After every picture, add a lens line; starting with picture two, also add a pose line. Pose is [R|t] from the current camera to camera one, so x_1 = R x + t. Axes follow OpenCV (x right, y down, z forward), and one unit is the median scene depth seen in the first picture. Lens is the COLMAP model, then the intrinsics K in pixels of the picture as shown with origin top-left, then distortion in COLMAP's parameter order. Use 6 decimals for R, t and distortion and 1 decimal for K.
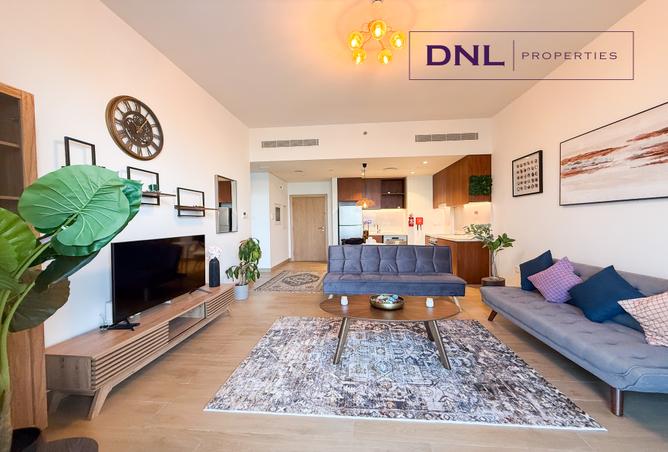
lens RADIAL K [[268.1, 0, 334.0], [0, 268.1, 226.0], [0, 0, 1]] dist [0.001930, -0.000039]
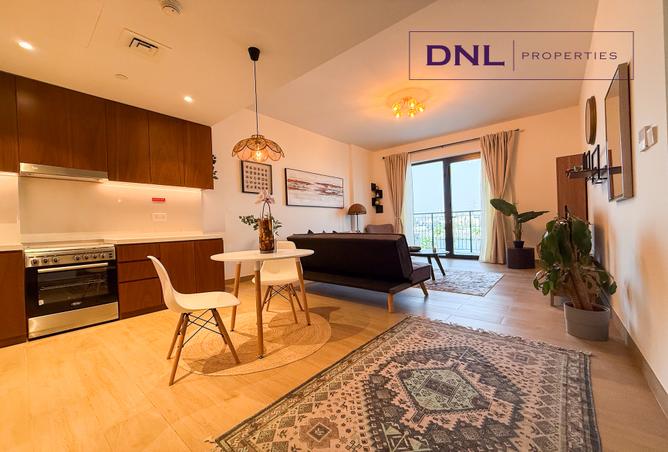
lens RADIAL K [[268.1, 0, 334.0], [0, 268.1, 226.0], [0, 0, 1]] dist [0.001930, -0.000039]
pose [[-0.818640, 0.027854, 0.573631, -0.123372], [0.045289, 0.998844, 0.016132, 0.014778], [-0.572519, 0.039185, -0.818955, 0.721338]]
